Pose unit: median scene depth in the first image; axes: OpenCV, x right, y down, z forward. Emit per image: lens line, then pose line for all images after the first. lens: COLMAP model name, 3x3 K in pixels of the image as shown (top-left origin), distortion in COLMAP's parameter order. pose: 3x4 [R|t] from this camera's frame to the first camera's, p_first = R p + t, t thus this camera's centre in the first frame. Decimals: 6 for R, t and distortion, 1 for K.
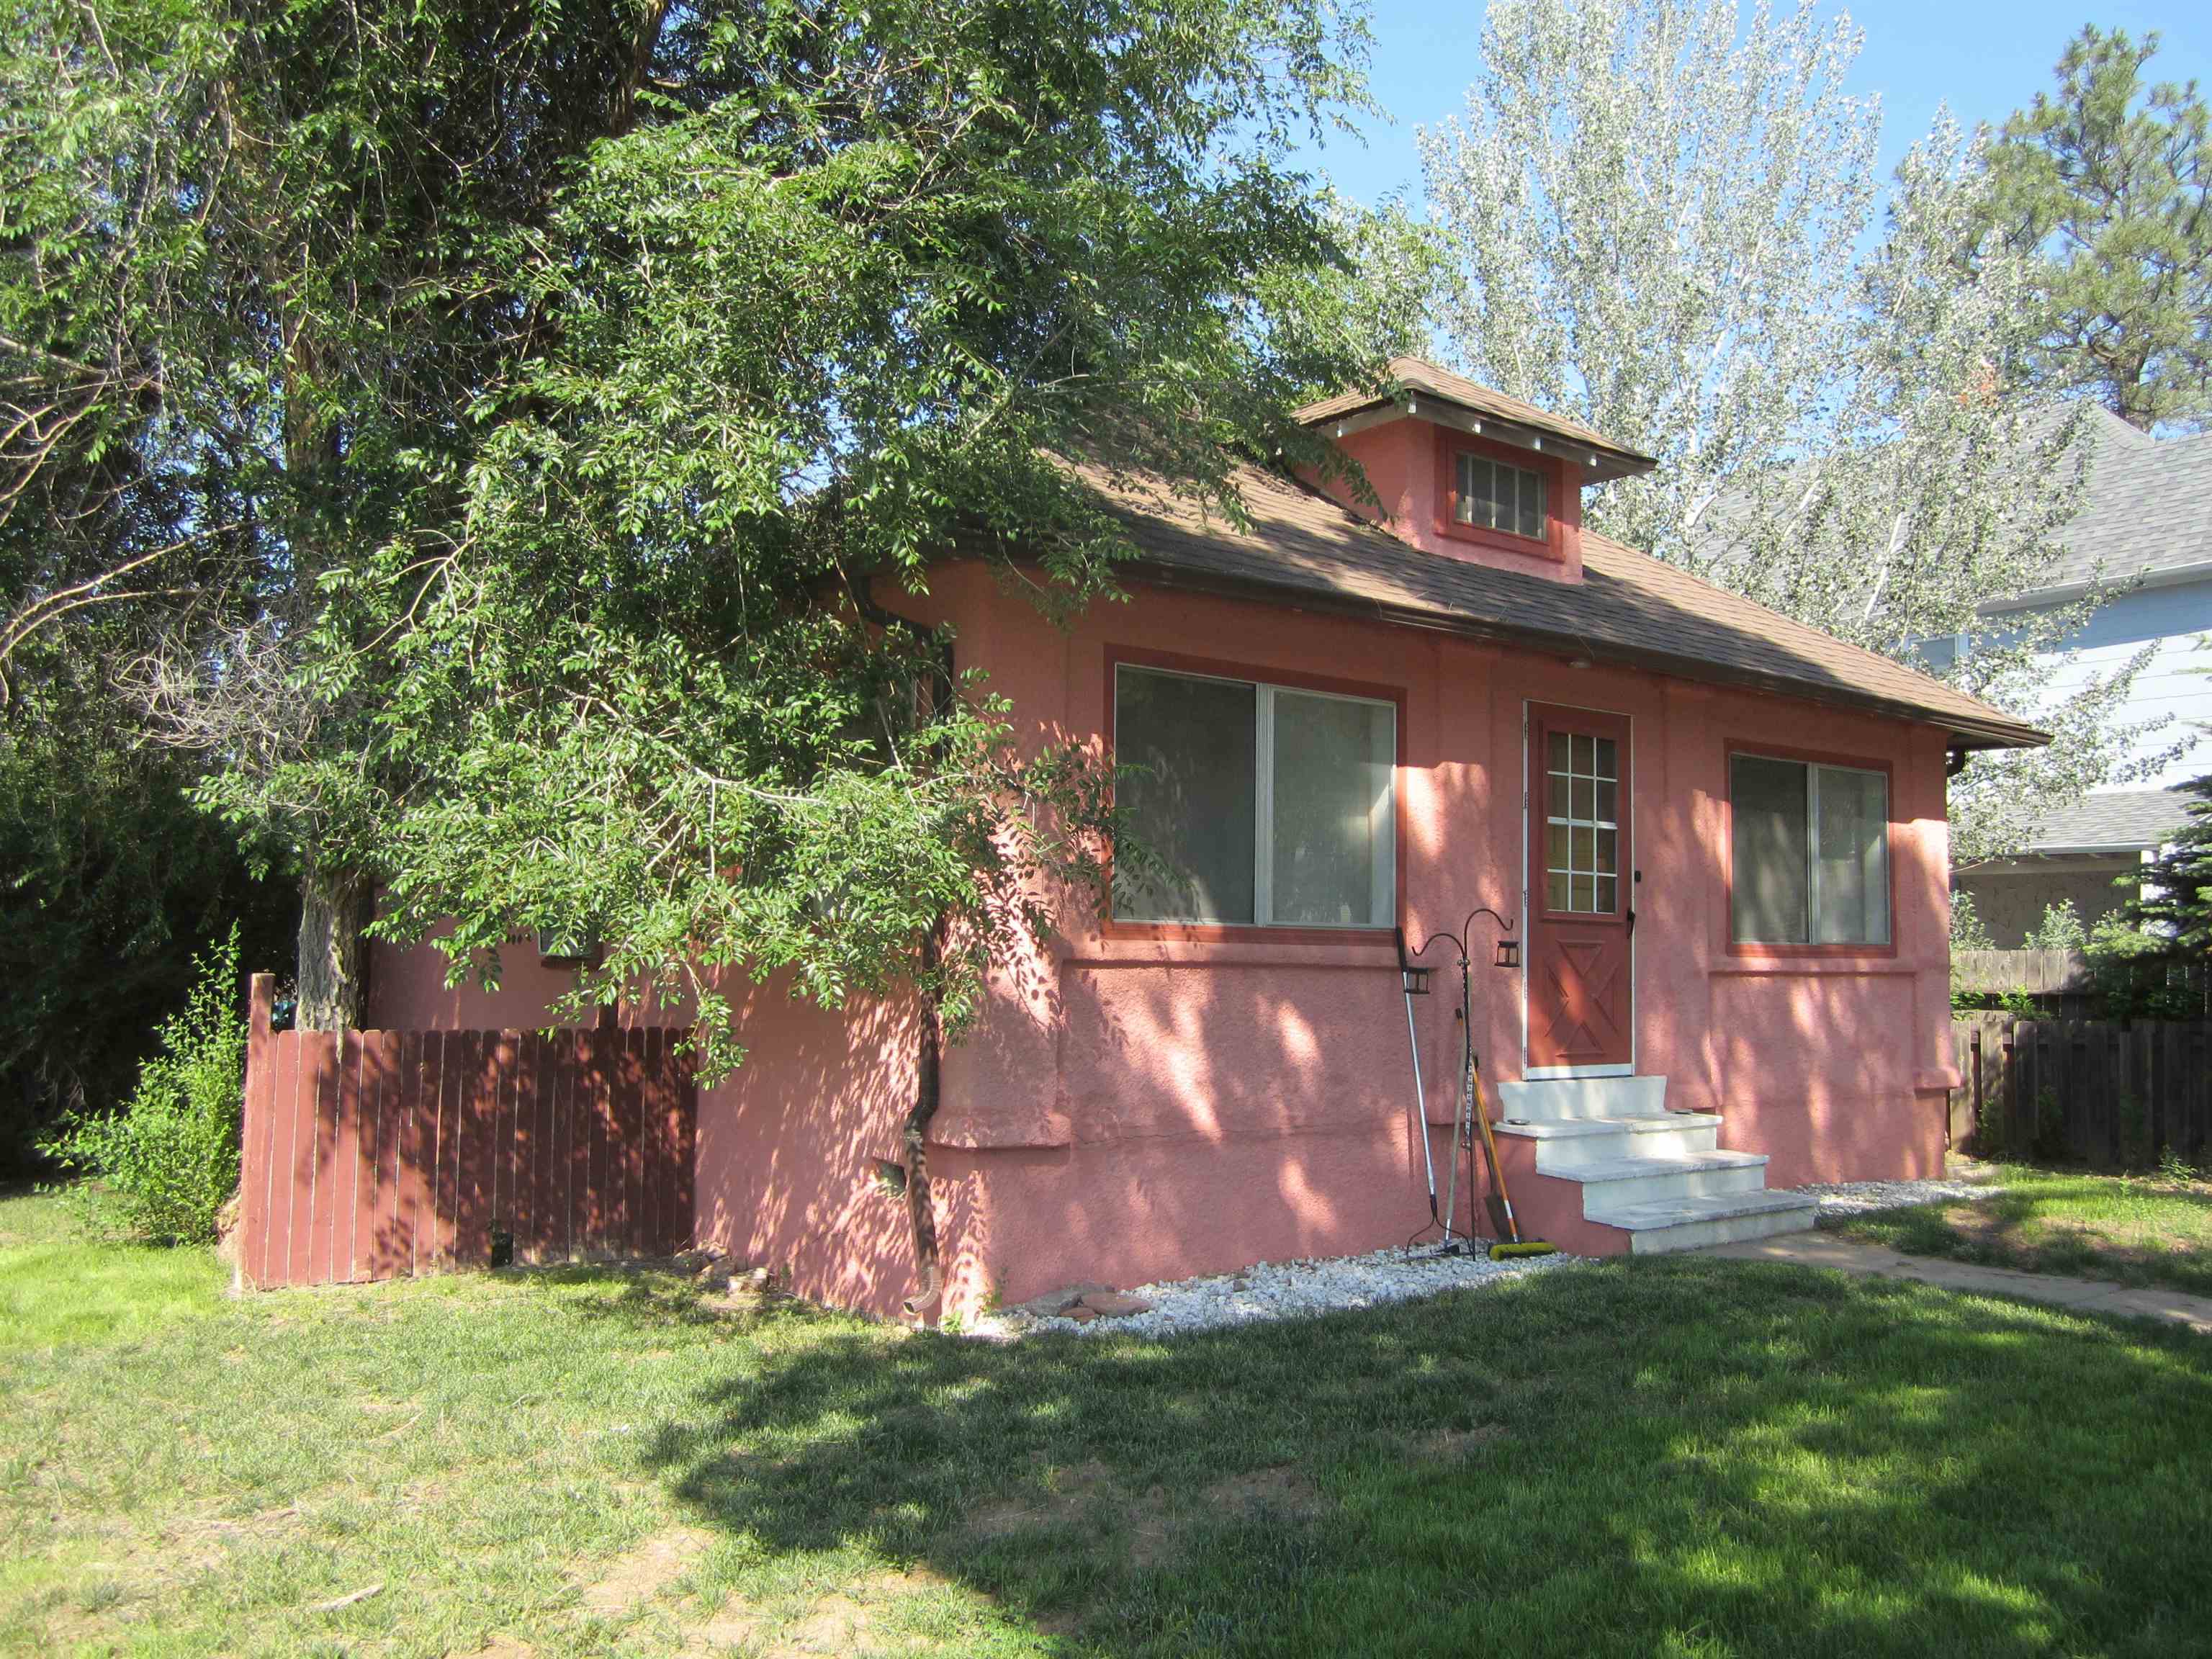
lens RADIAL K [[1818.2, 0, 1106.0], [0, 1818.2, 829.5], [0, 0, 1]] dist [0.008128, 0.003611]
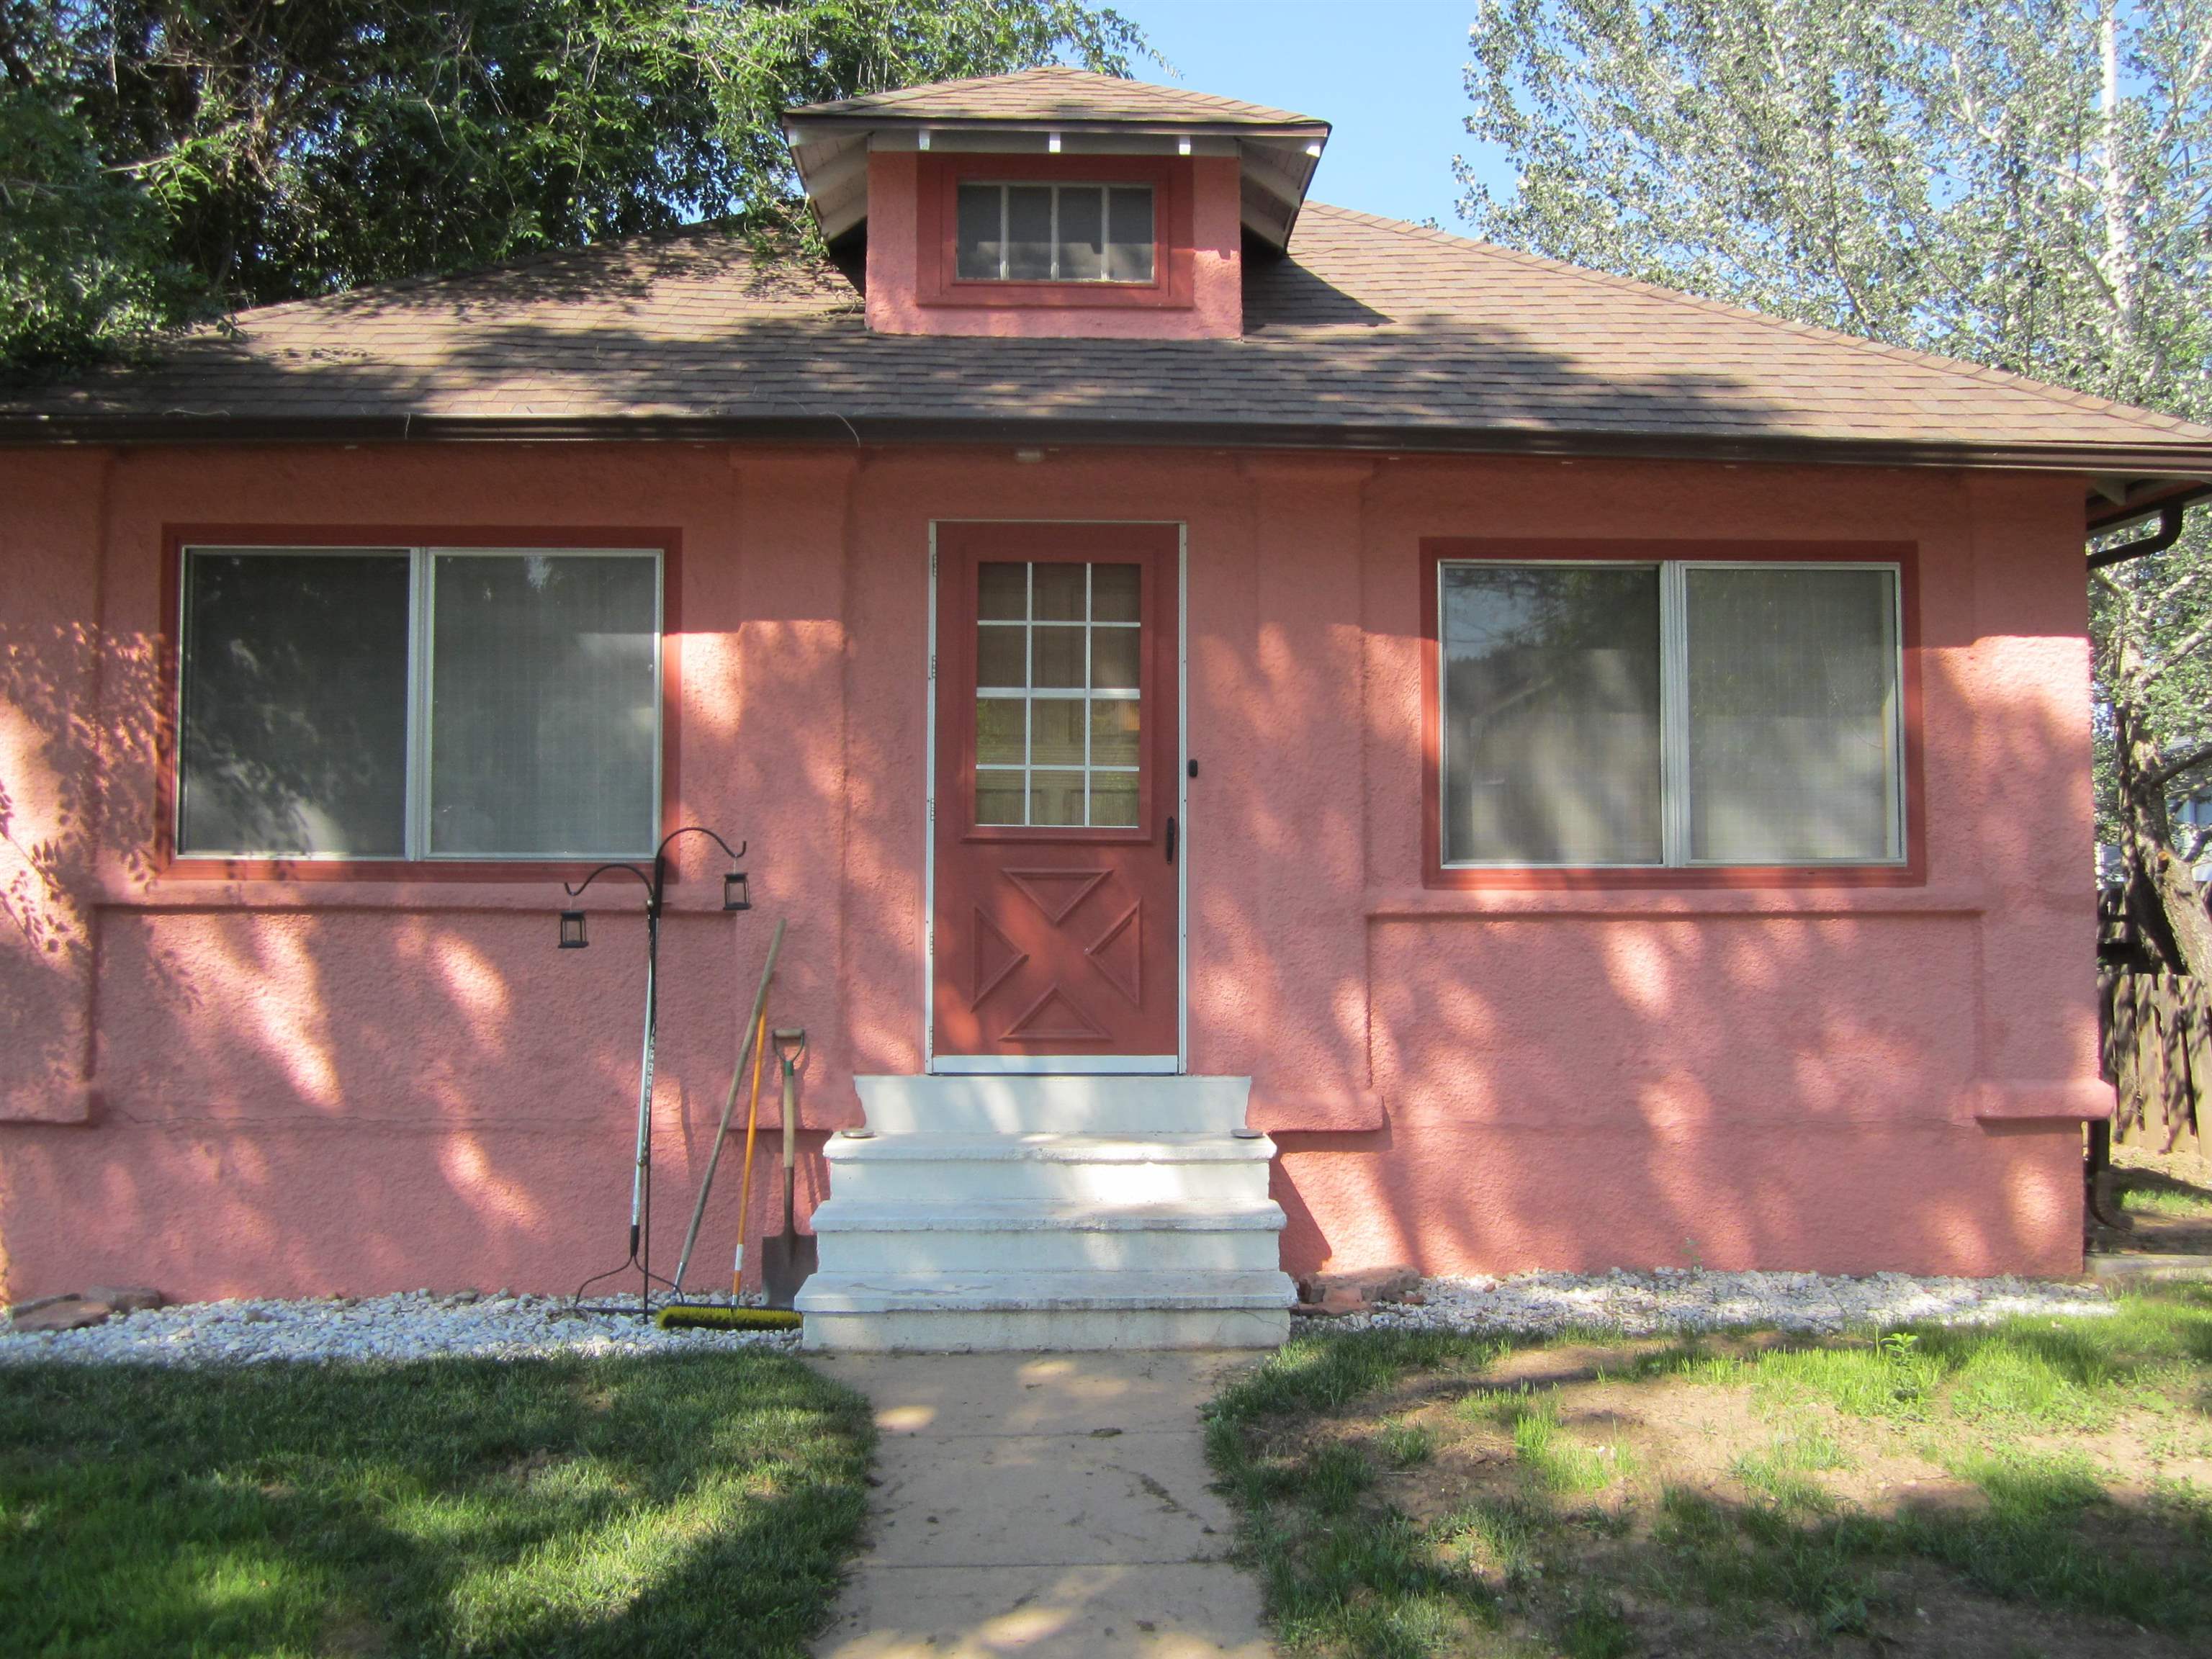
lens RADIAL K [[1818.2, 0, 1106.0], [0, 1818.2, 829.5], [0, 0, 1]] dist [0.008128, 0.003611]
pose [[0.810759, -0.019648, -0.585051, 0.766327], [0.046773, 0.998415, 0.031287, 0.028893], [0.583509, -0.052731, 0.810393, 0.528114]]
